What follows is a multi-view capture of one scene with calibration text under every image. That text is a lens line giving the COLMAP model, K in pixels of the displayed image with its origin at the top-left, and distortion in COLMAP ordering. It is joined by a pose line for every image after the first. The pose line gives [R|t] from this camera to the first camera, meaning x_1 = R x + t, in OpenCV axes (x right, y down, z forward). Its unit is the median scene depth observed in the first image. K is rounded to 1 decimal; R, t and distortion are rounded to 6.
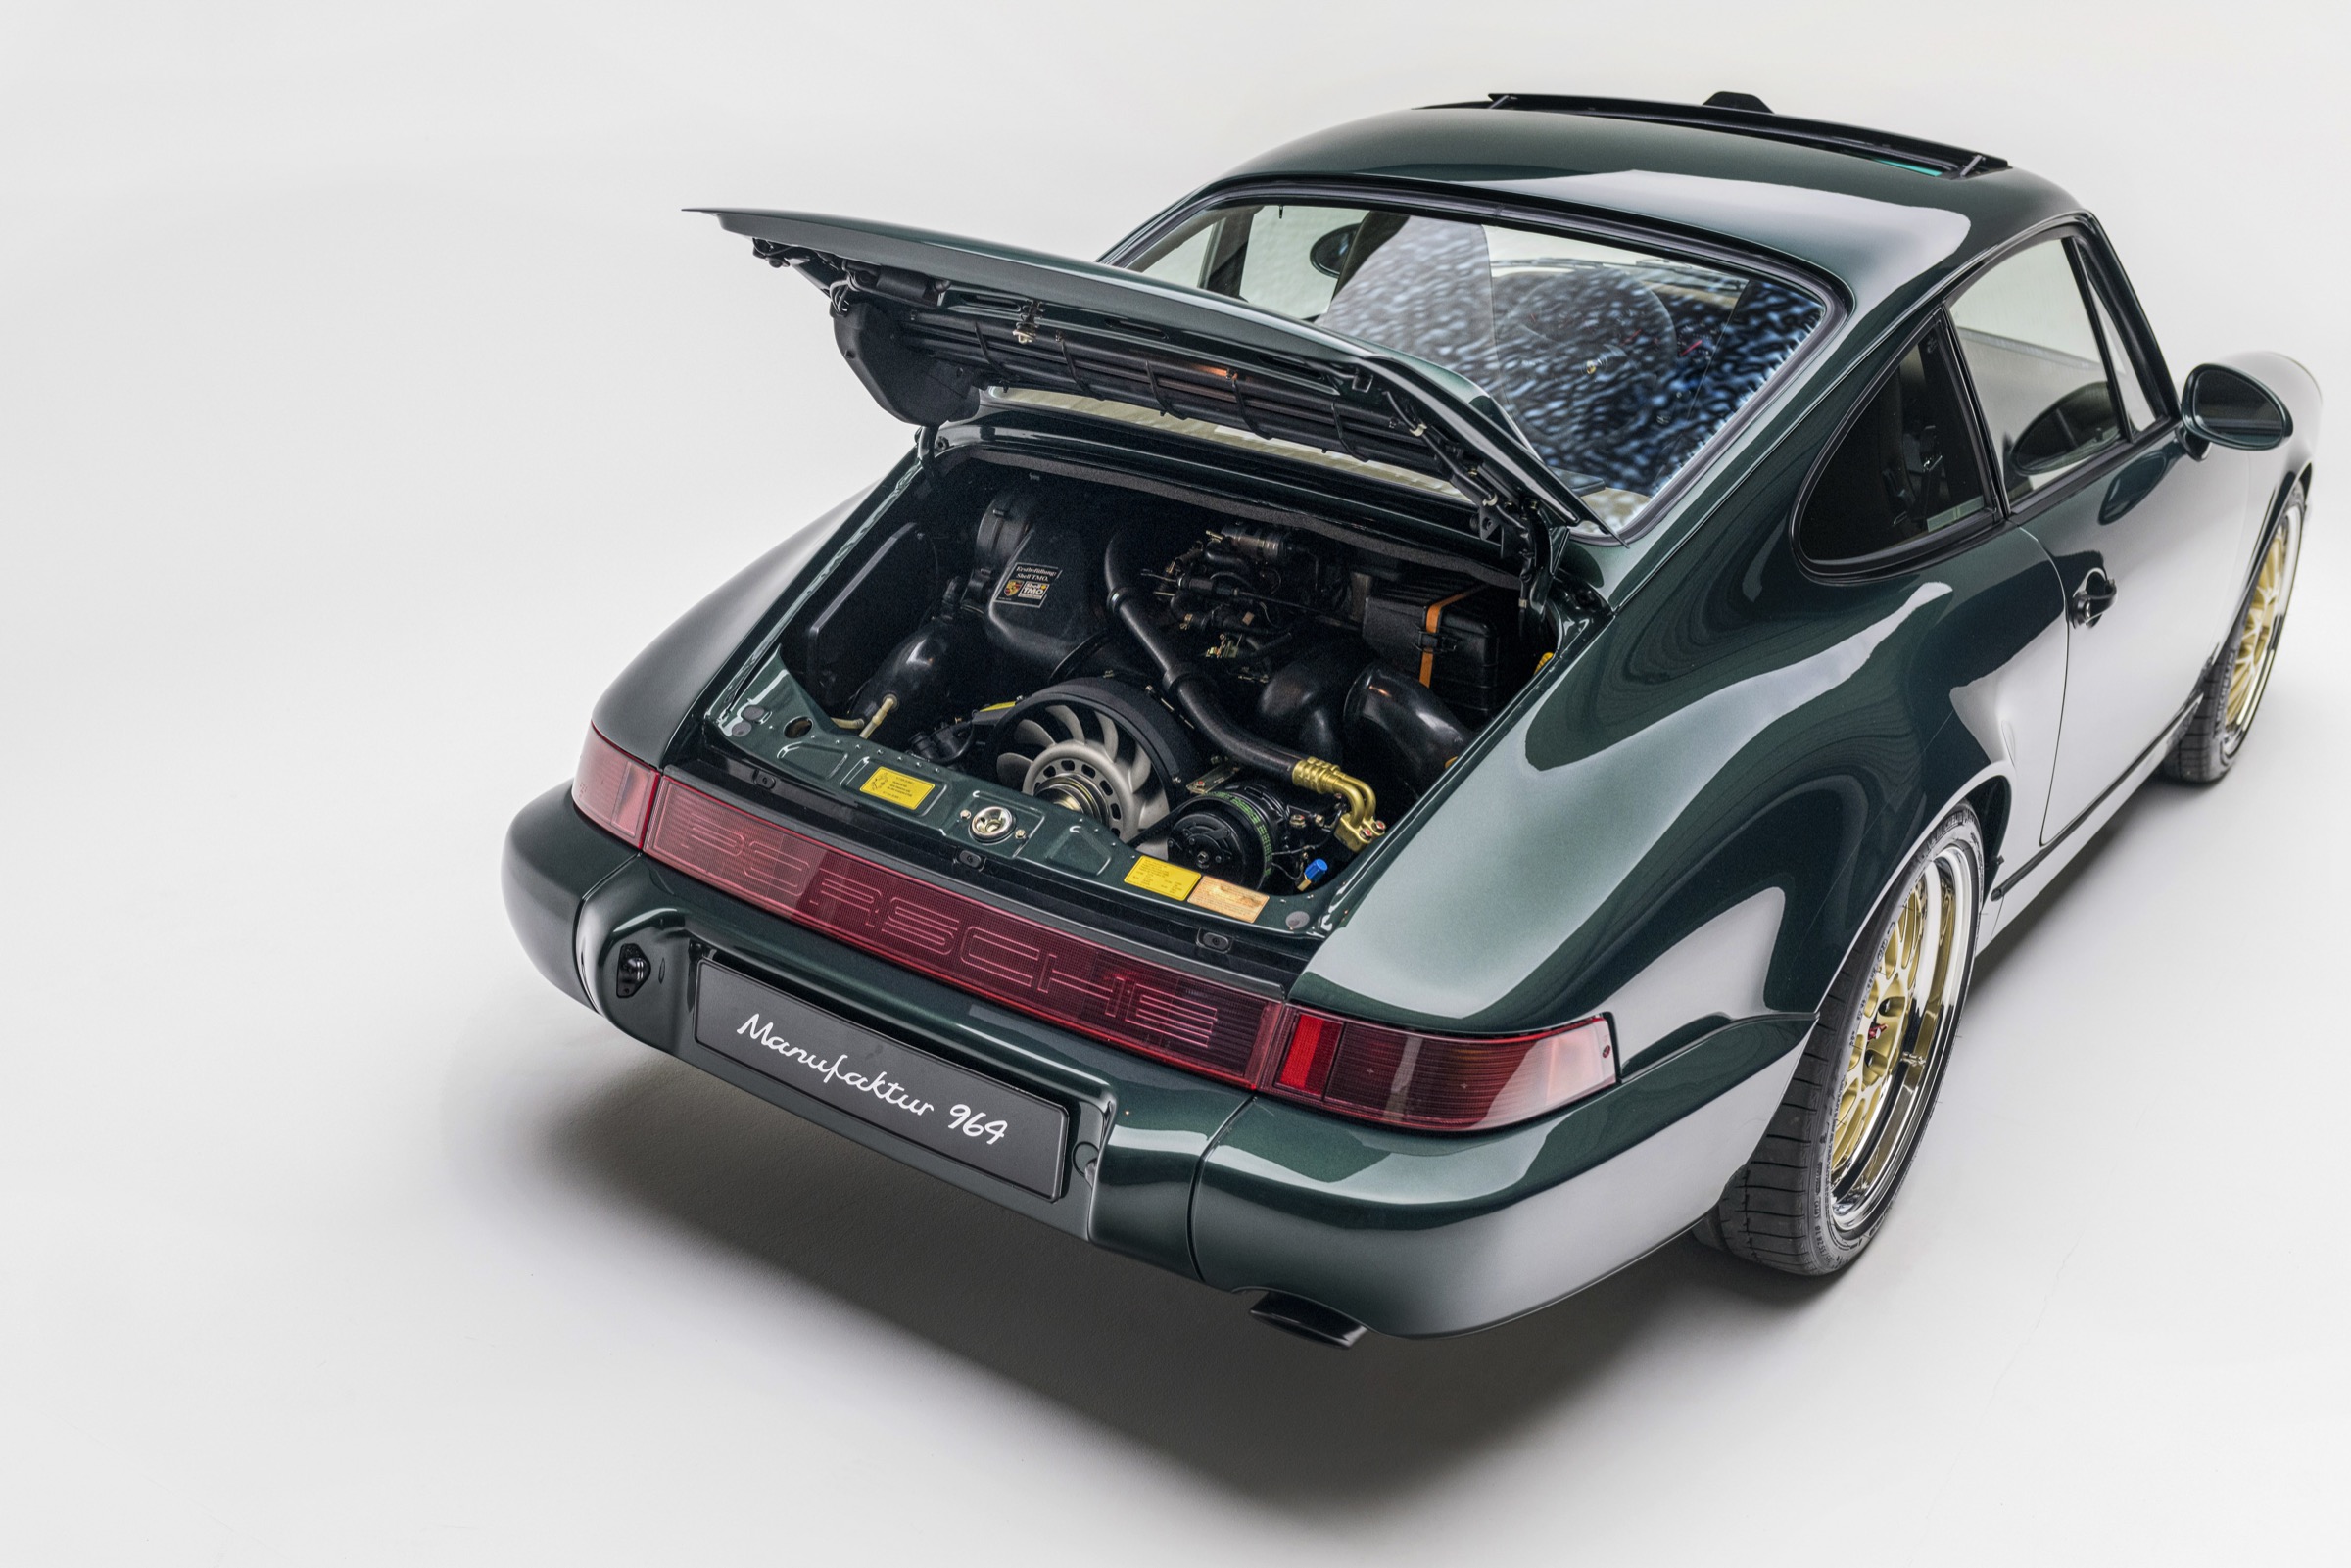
lens RADIAL K [[2427.3, 0, 1119.6], [0, 2427.3, 845.9], [0, 0, 1]] dist [0.078135, -0.003347]
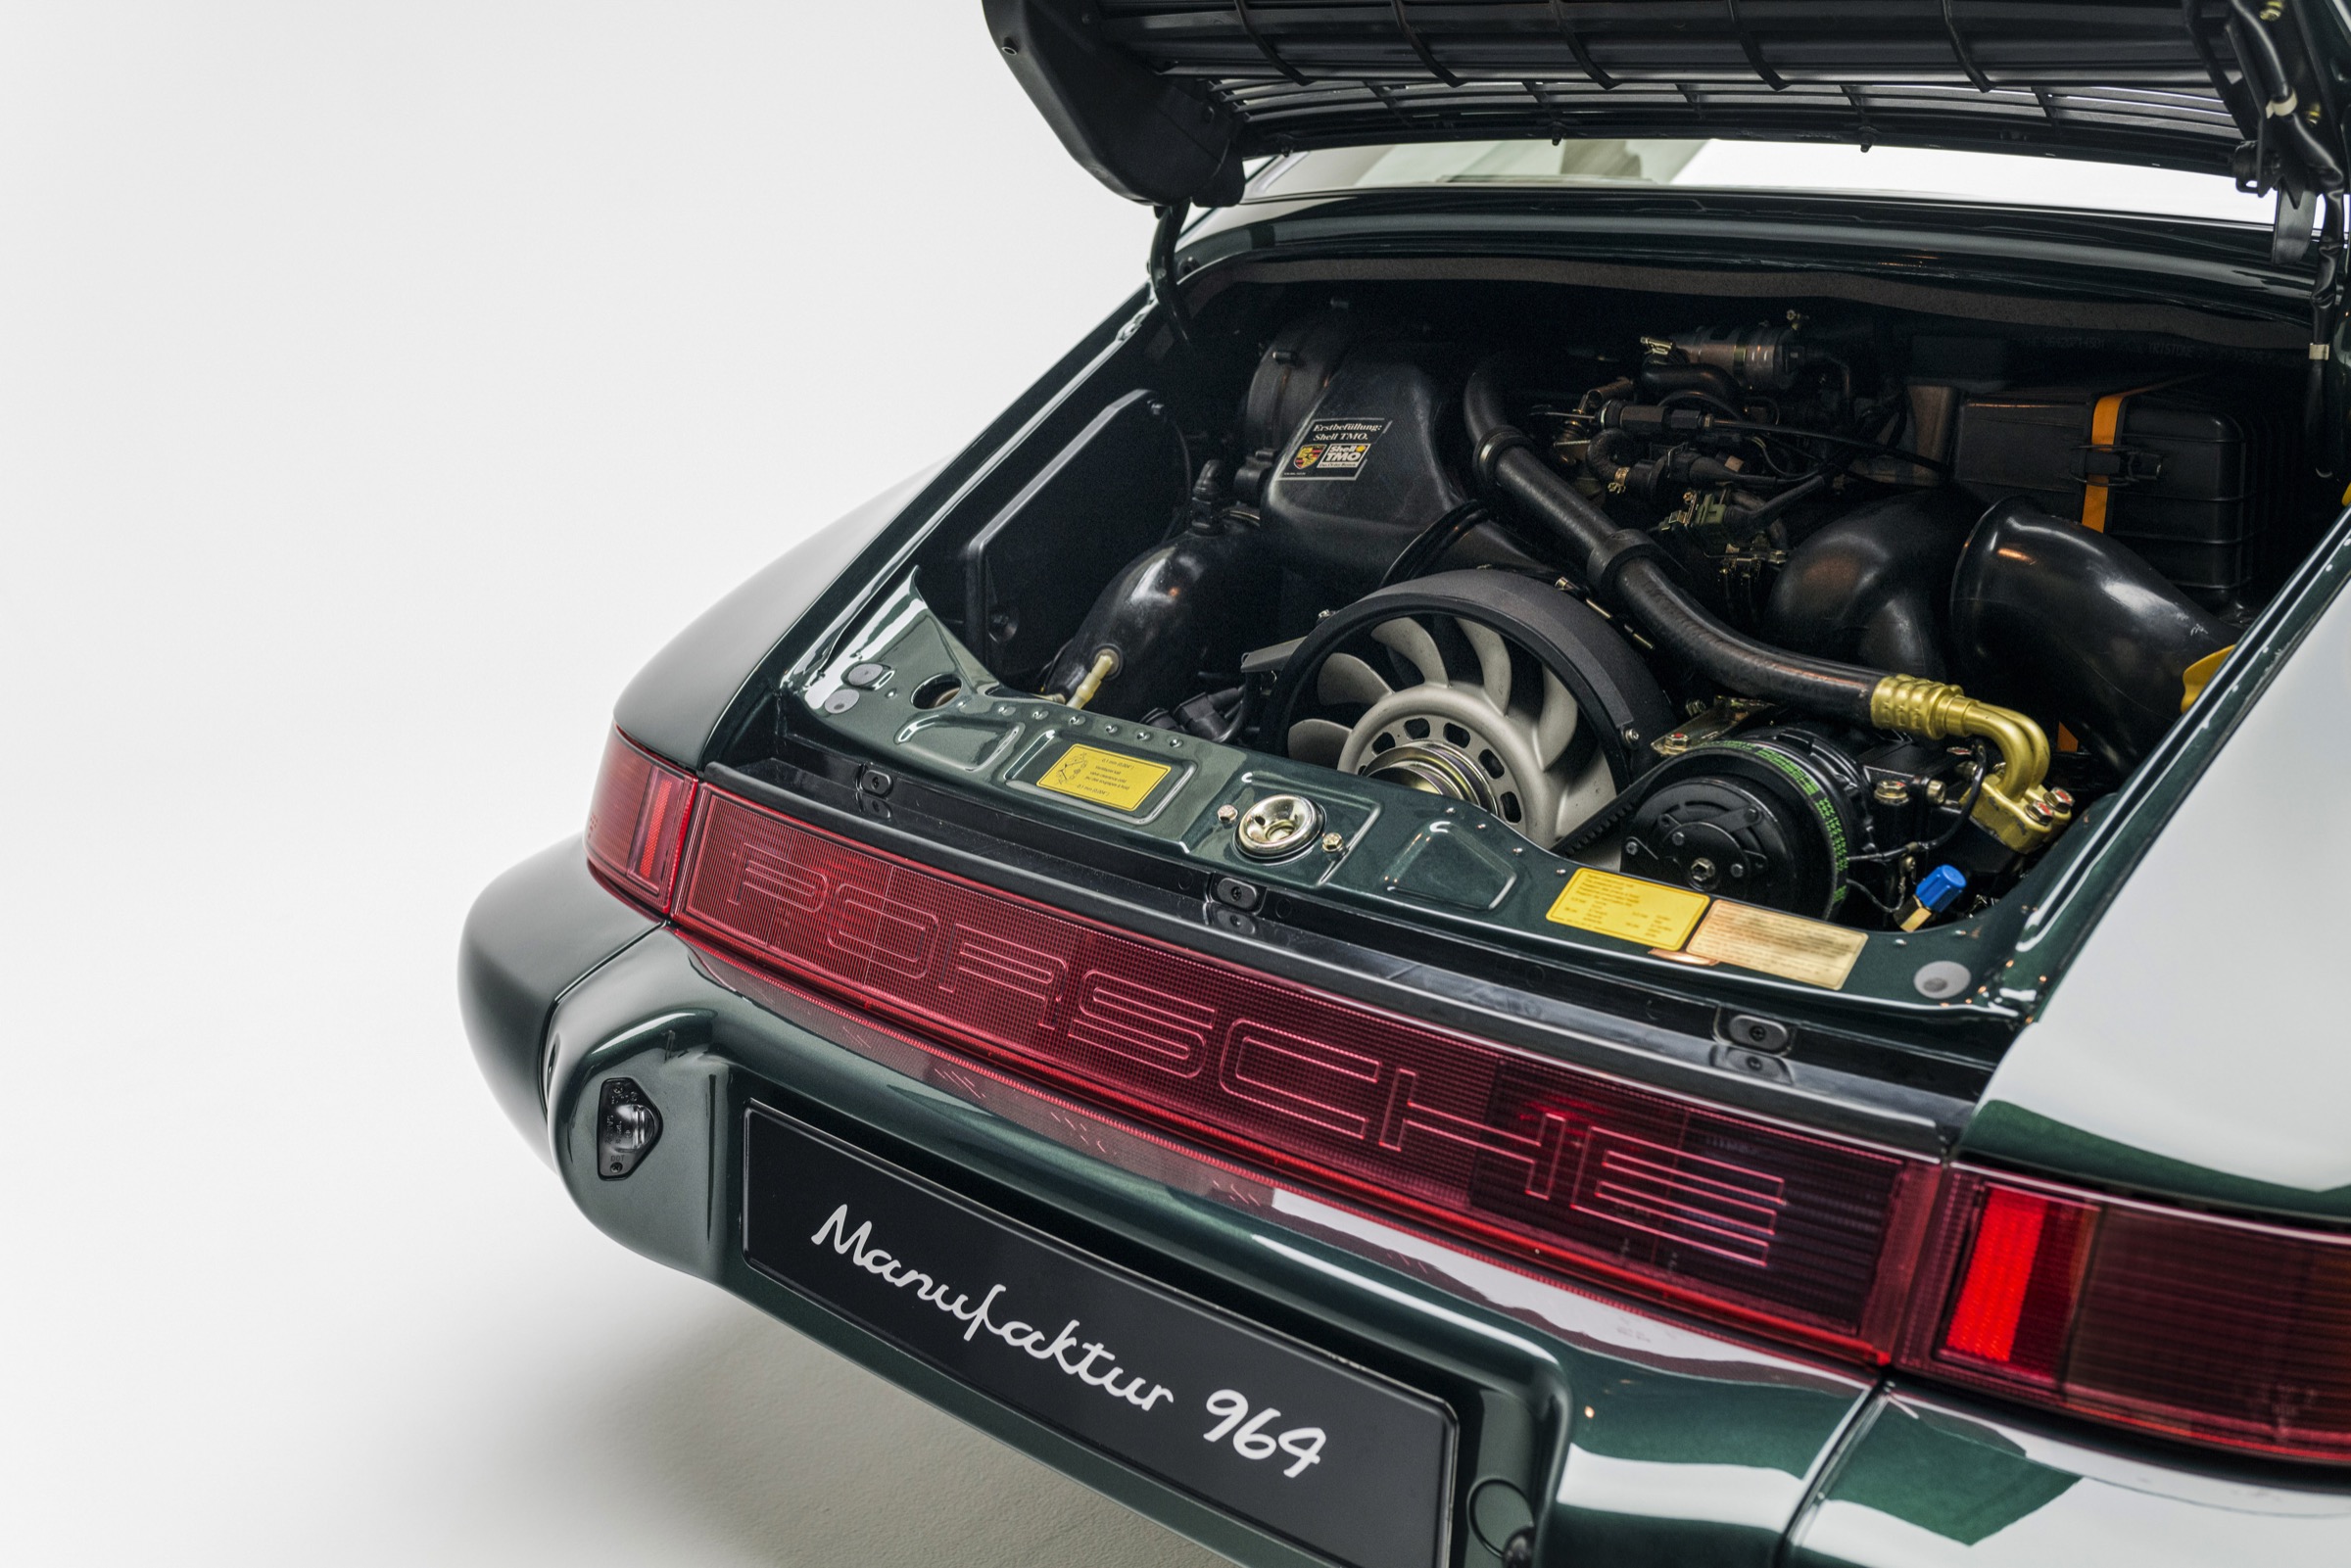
lens RADIAL K [[2275.2, 0, 1175.5], [0, 2275.2, 784.0], [0, 0, 1]] dist [0.064194, -0.119704]
pose [[0.992916, -0.039433, -0.112087, -0.018924], [0.027268, 0.993770, -0.108064, 0.033526], [0.115650, 0.104242, 0.987805, 0.506488]]
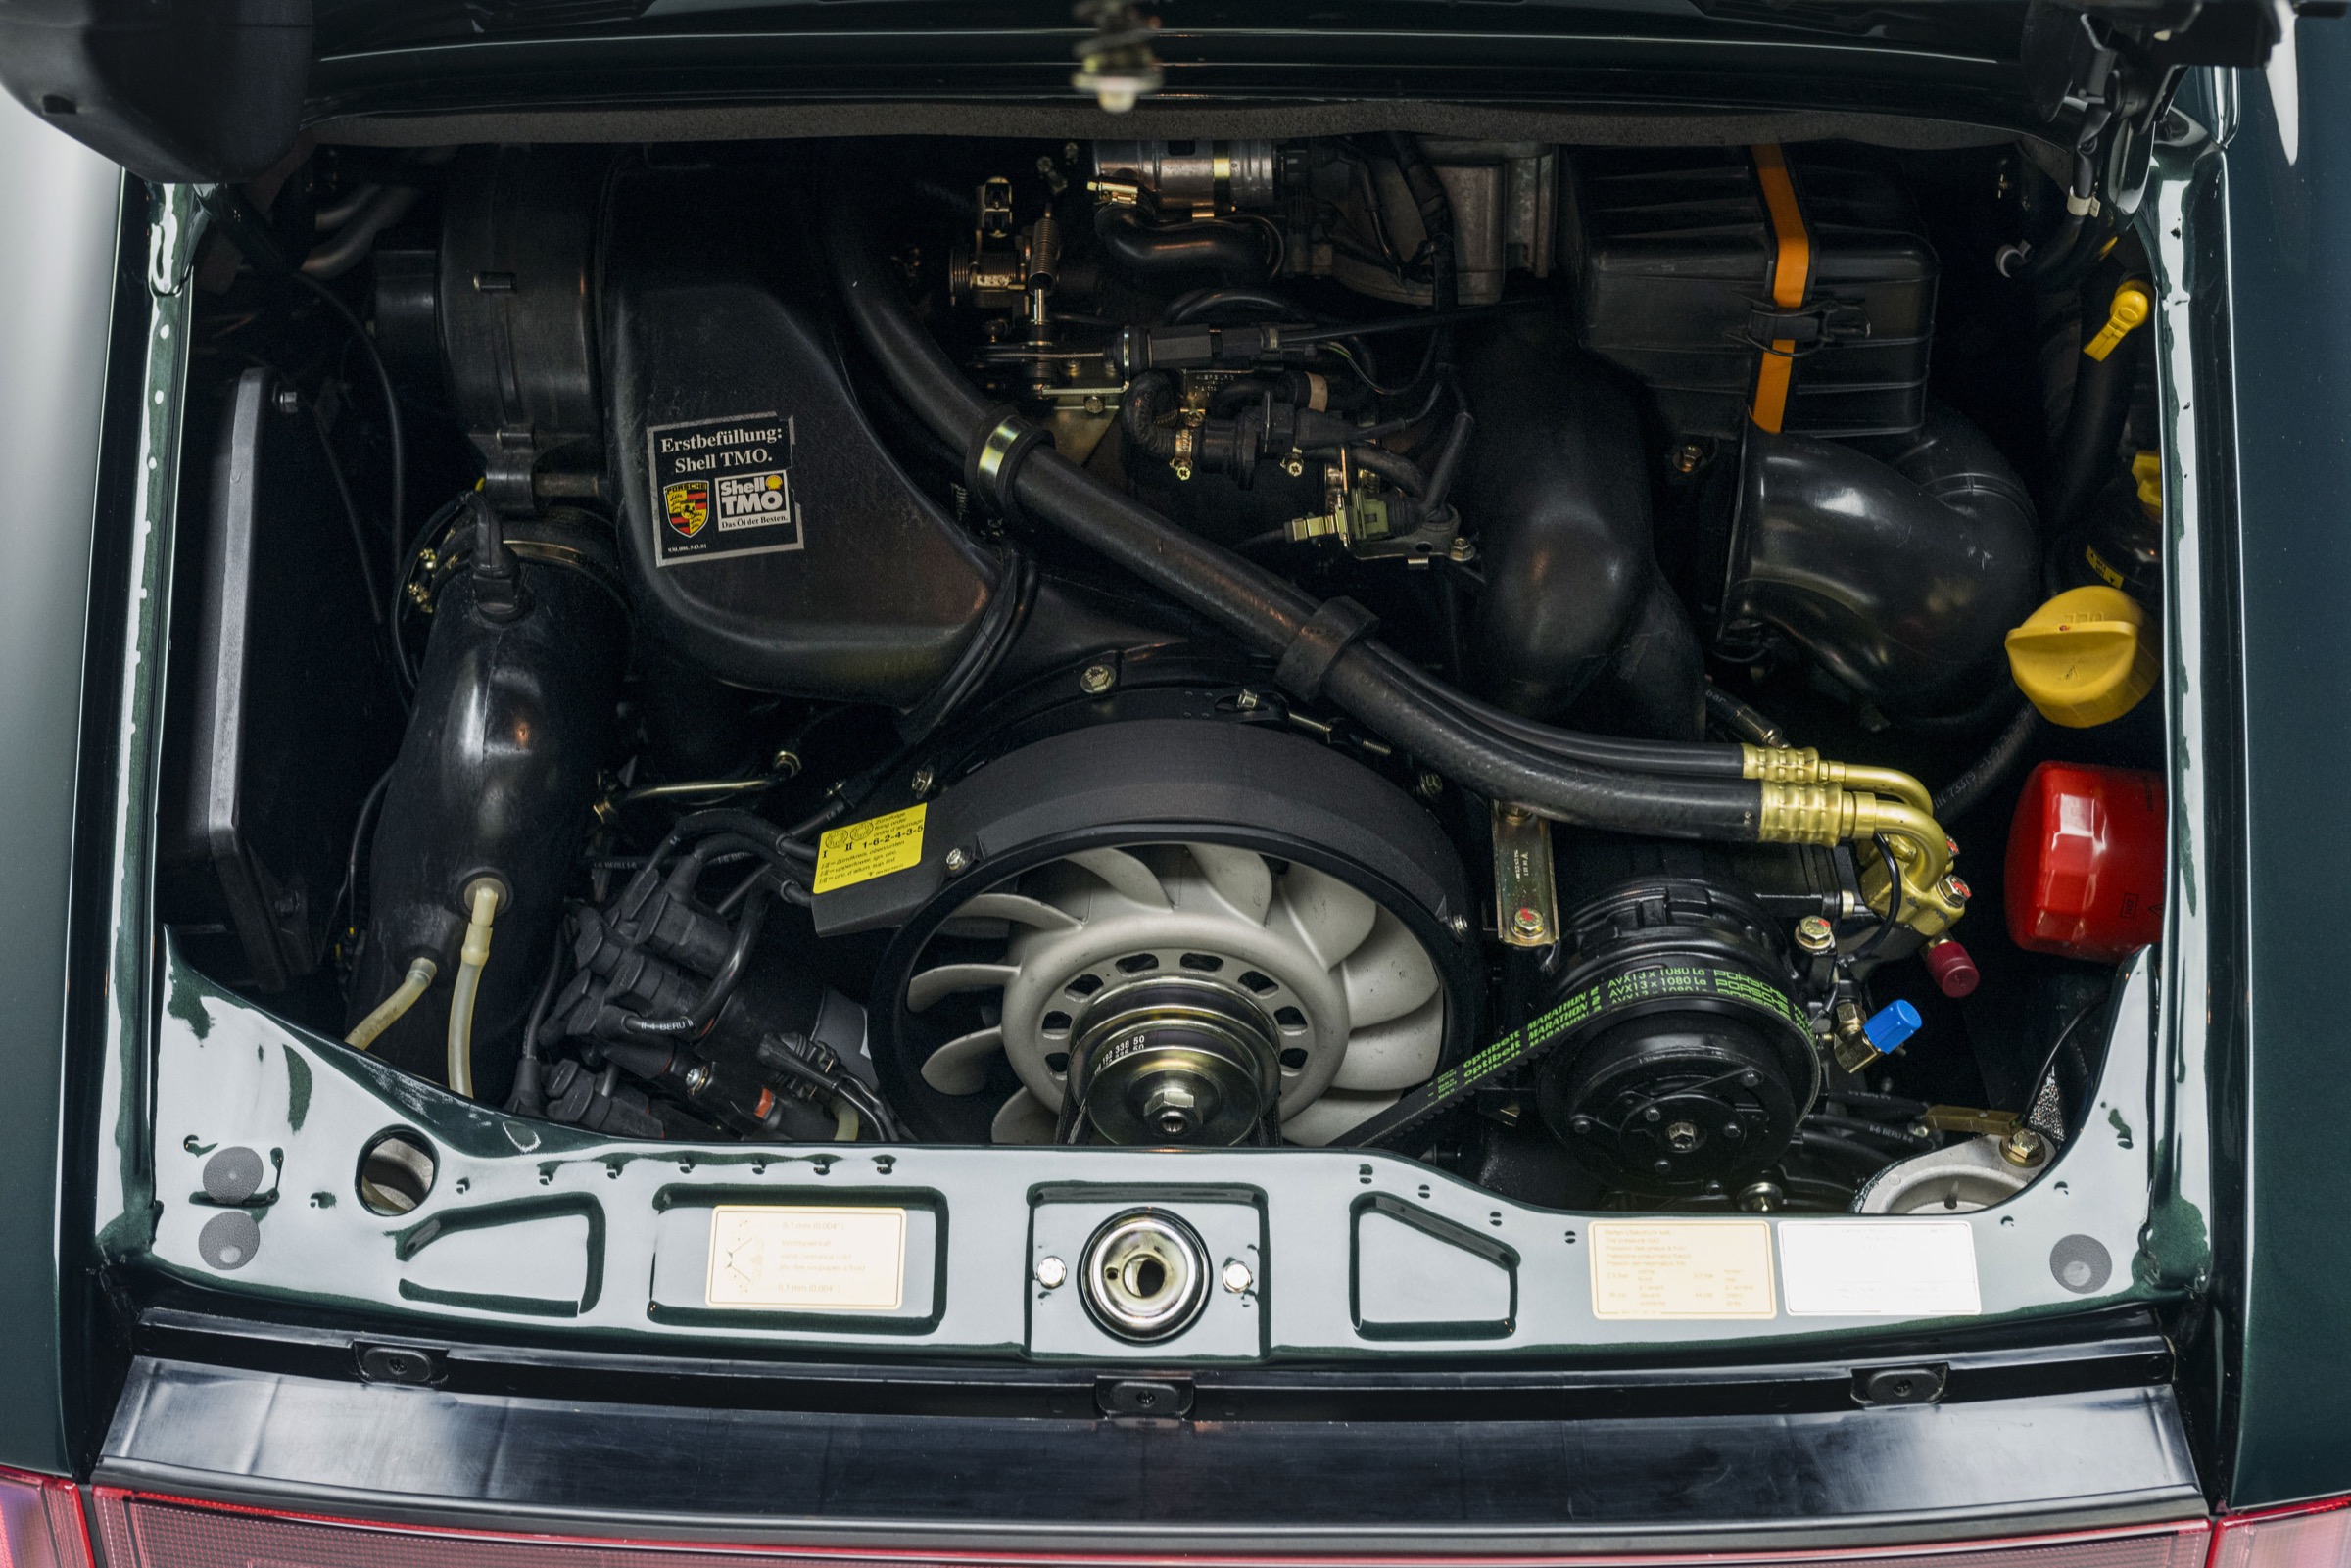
lens RADIAL K [[2275.2, 0, 1175.5], [0, 2275.2, 784.0], [0, 0, 1]] dist [0.064194, -0.119704]
pose [[0.831975, -0.446987, 0.328663, -0.127751], [0.276485, 0.847618, 0.452880, -0.229441], [-0.481012, -0.285914, 0.828782, 0.719743]]
